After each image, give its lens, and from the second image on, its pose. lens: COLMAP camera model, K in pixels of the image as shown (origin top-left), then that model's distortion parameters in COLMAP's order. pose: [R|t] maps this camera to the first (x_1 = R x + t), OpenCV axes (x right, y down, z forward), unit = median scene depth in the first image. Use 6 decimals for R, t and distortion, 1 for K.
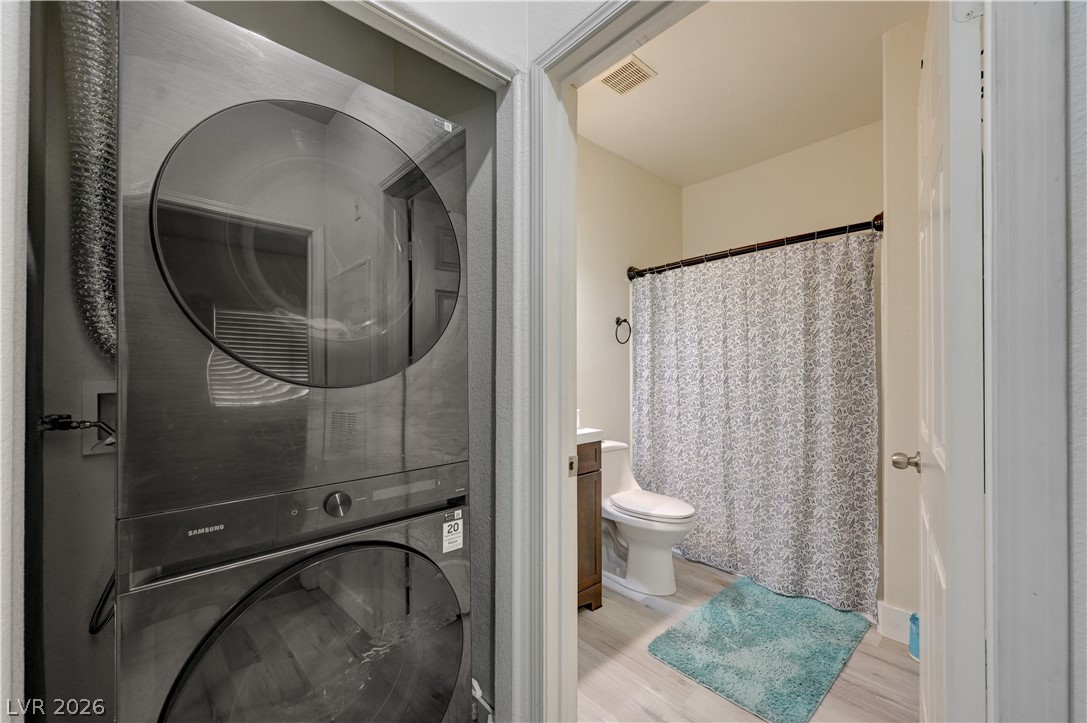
lens RADIAL K [[434.4, 0, 545.3], [0, 434.4, 368.7], [0, 0, 1]] dist [-0.004592, 0.002147]
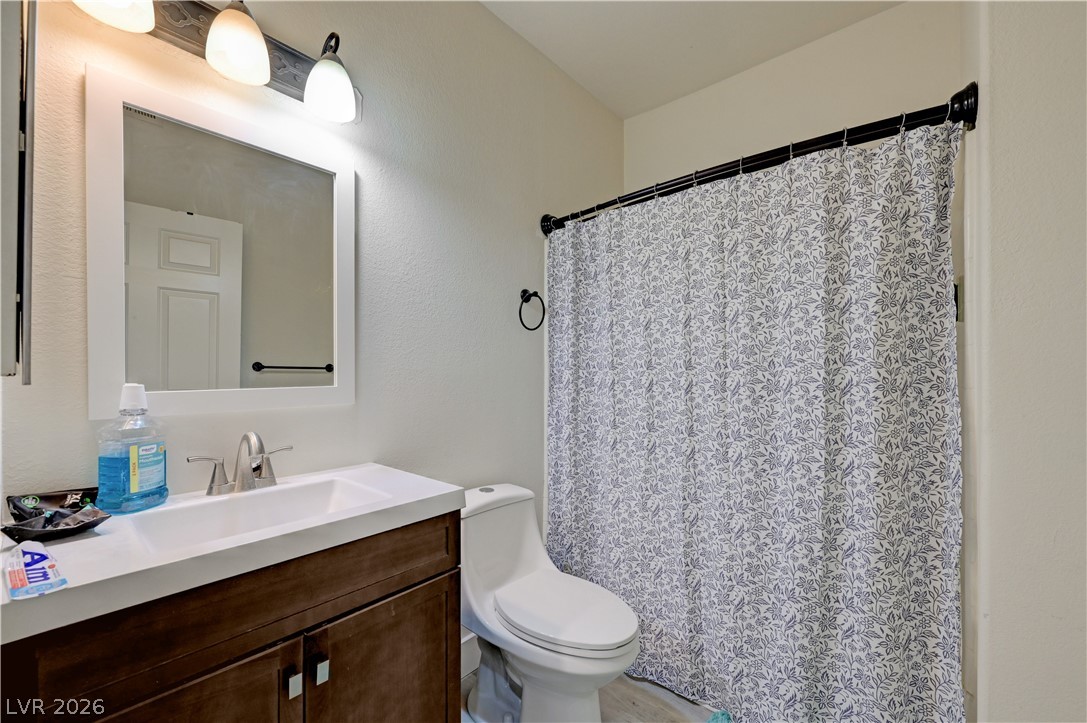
lens RADIAL K [[434.4, 0, 552.3], [0, 434.4, 371.3], [0, 0, 1]] dist [-0.004592, 0.002147]
pose [[0.990727, 0.005724, 0.135744, 0.162949], [-0.005548, 0.999983, -0.001681, 0.005894], [-0.135751, 0.000912, 0.990743, 0.478116]]
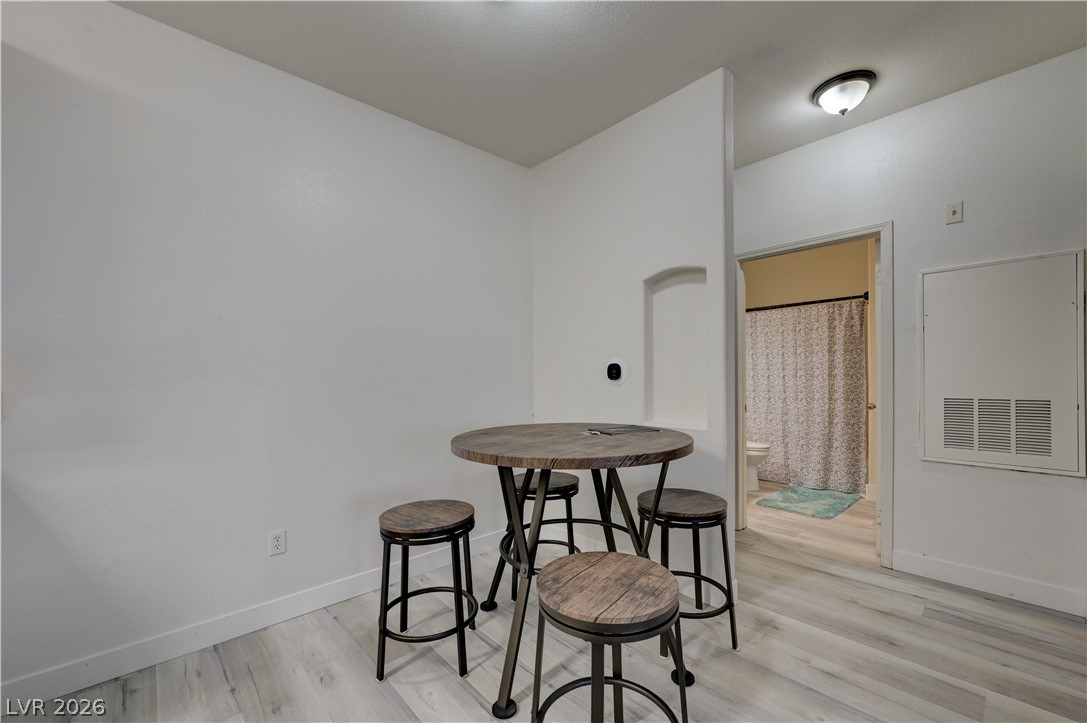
lens RADIAL K [[434.4, 0, 550.5], [0, 434.4, 377.9], [0, 0, 1]] dist [-0.004592, 0.002147]
pose [[0.999954, -0.009407, -0.001595, -0.618299], [0.009429, 0.999850, 0.014524, -0.004990], [0.001458, -0.014539, 0.999893, -0.904345]]
